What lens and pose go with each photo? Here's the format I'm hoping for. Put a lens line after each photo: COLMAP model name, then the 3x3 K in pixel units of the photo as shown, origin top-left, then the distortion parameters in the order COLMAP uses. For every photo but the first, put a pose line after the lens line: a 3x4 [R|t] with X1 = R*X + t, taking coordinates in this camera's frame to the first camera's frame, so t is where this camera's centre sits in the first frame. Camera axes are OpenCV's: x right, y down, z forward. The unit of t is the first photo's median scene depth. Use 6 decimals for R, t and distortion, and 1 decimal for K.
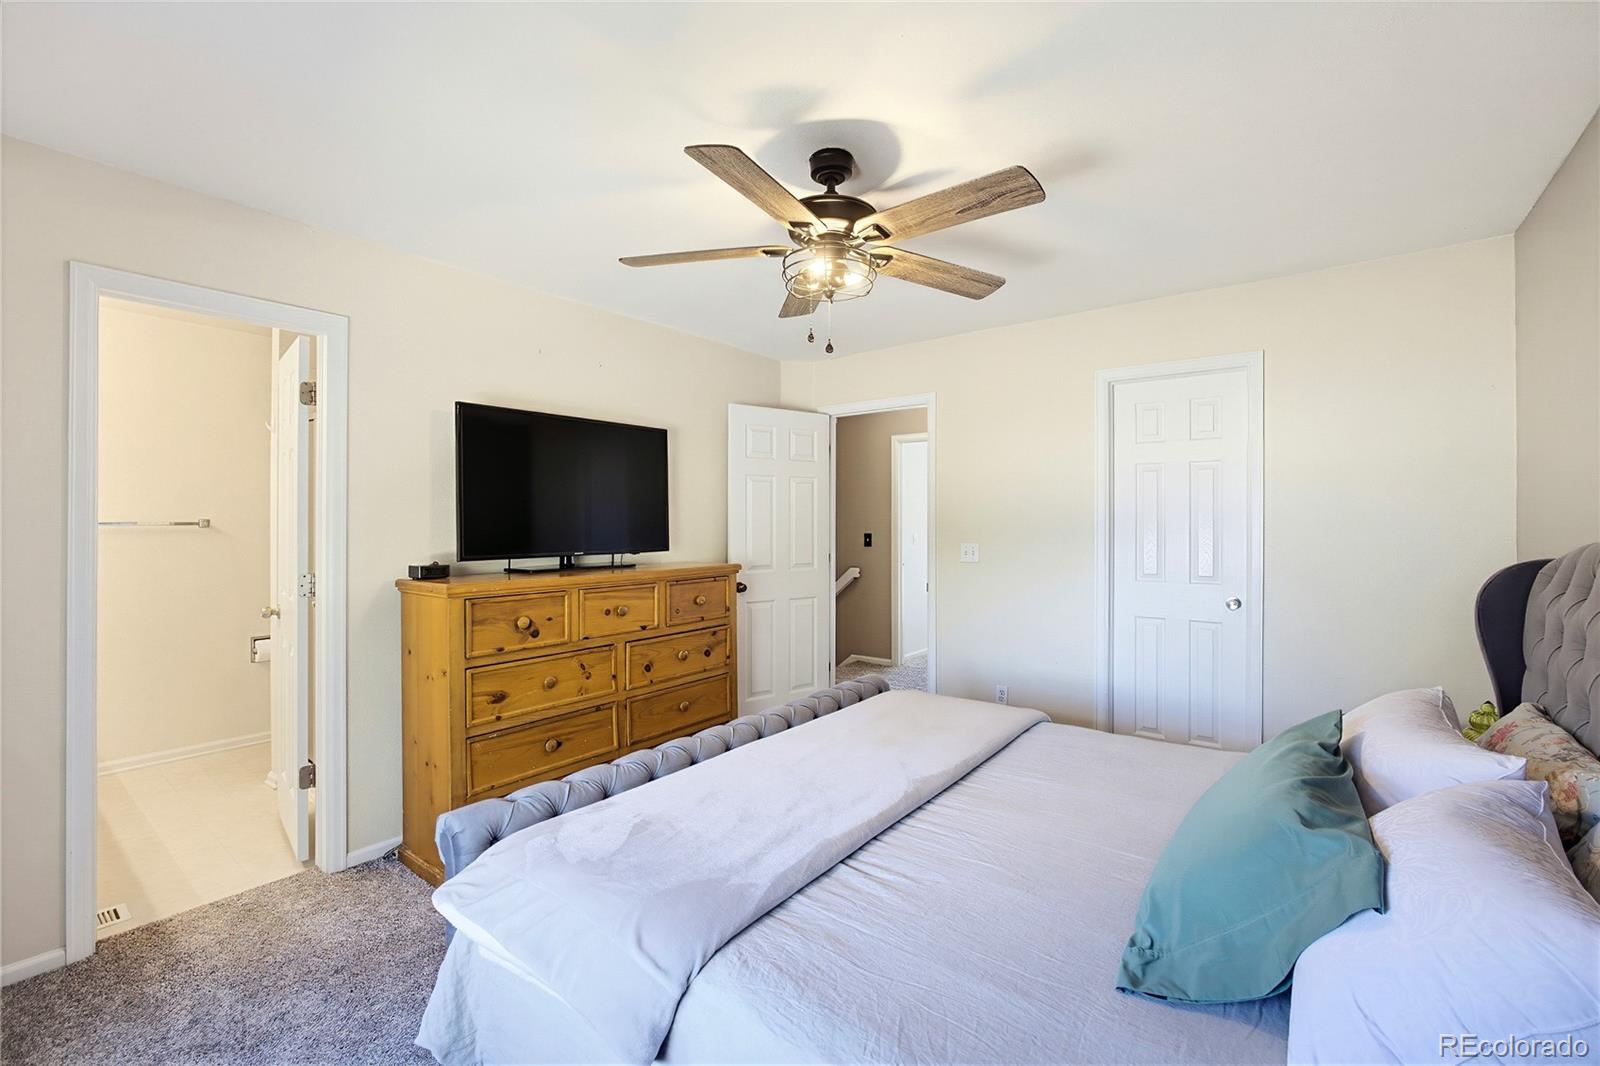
lens RADIAL K [[685.2, 0, 800.2], [0, 685.2, 530.6], [0, 0, 1]] dist [-0.010203, 0.000729]
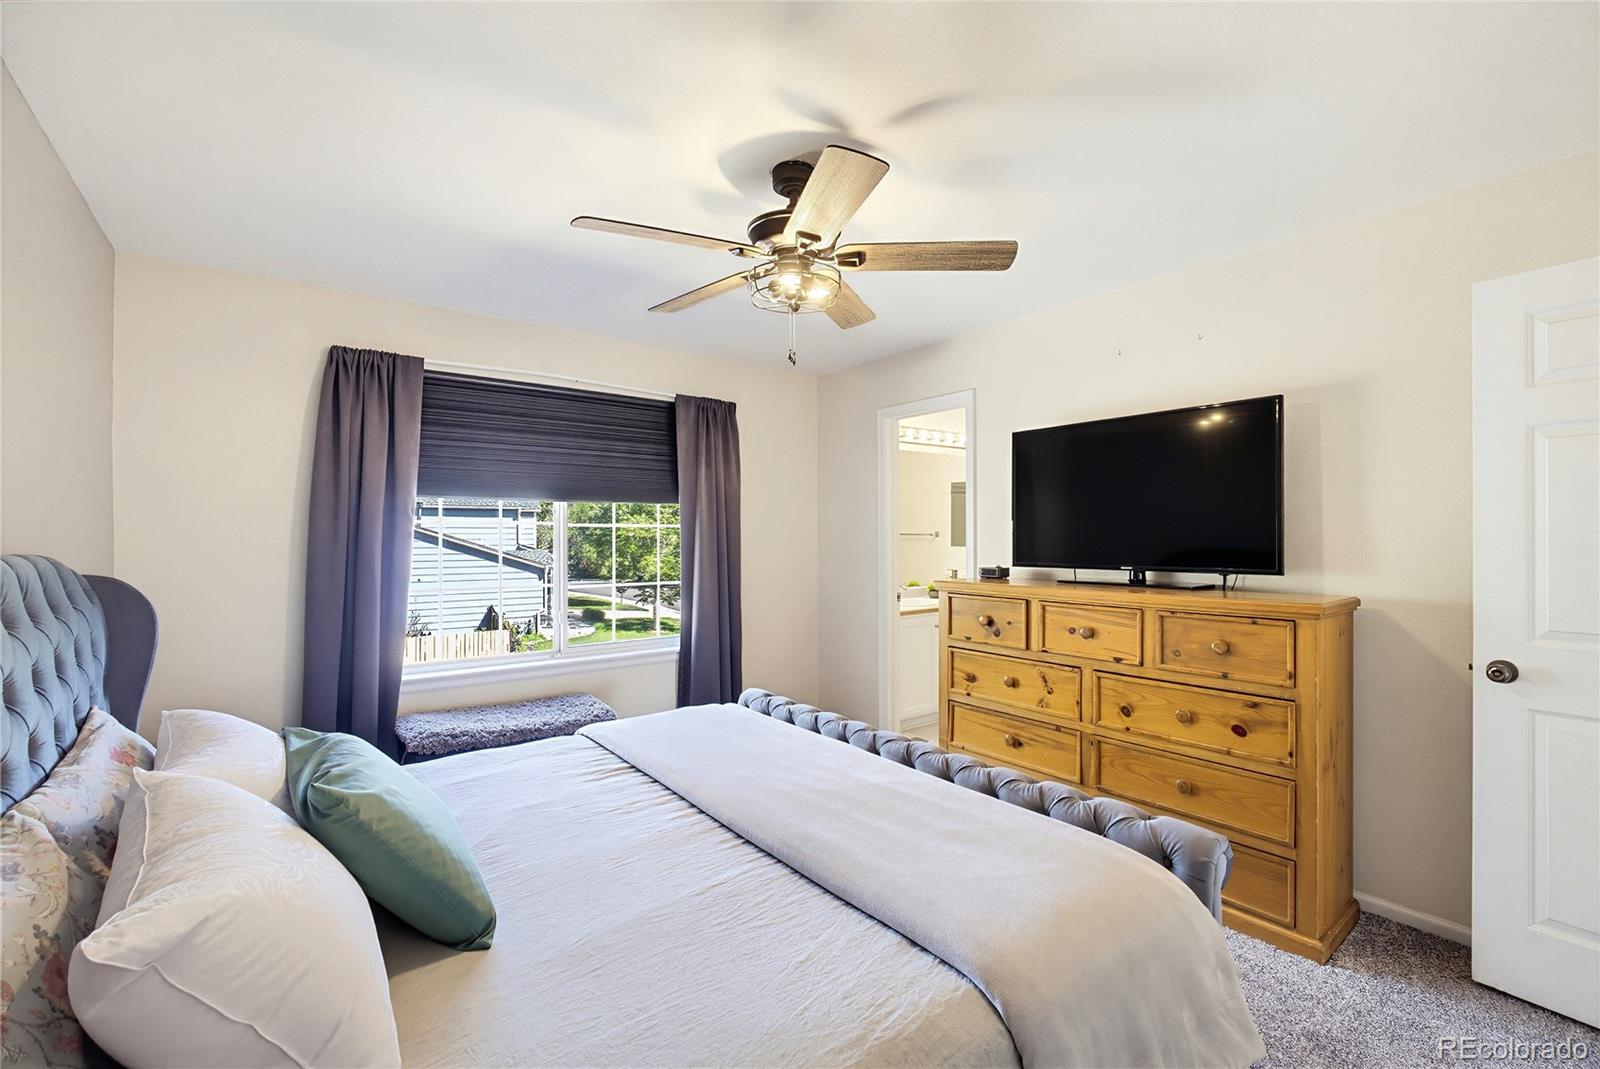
lens RADIAL K [[685.2, 0, 794.9], [0, 685.2, 533.9], [0, 0, 1]] dist [-0.010203, 0.000729]
pose [[-0.264978, -0.001044, -0.964254, 0.689564], [-0.005792, 0.999983, 0.000509, -0.009679], [0.964237, 0.005720, -0.264980, 0.856127]]
